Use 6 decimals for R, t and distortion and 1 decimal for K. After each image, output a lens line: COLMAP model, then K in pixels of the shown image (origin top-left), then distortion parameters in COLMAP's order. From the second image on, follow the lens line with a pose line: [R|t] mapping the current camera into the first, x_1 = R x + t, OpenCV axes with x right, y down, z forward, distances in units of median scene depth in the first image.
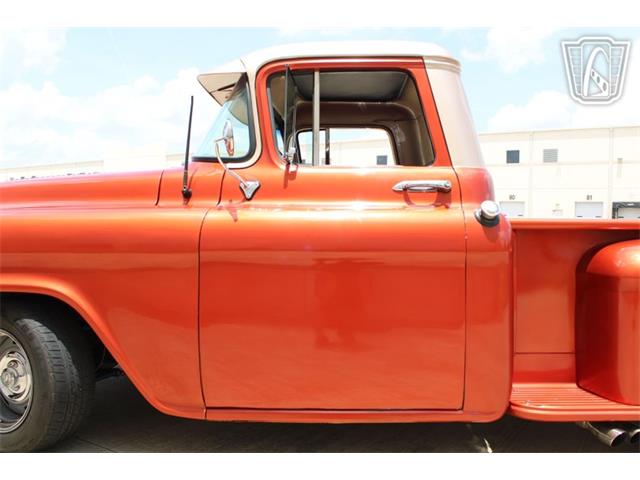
lens RADIAL K [[632.4, 0, 319.4], [0, 632.4, 239.0], [0, 0, 1]] dist [-0.124561, 0.151913]
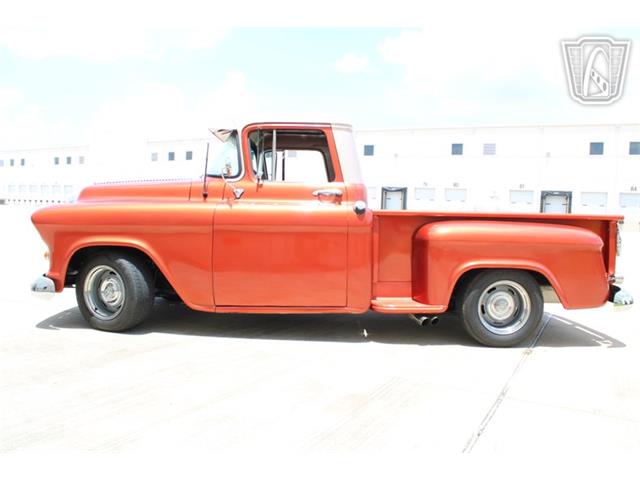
lens RADIAL K [[665.4, 0, 319.1], [0, 665.4, 228.8], [0, 0, 1]] dist [-0.098761, 0.017087]
pose [[0.999055, 0.008773, 0.042565, 0.048605], [-0.009273, 0.999890, 0.011566, 0.003997], [-0.042459, -0.011950, 0.999027, -1.025977]]
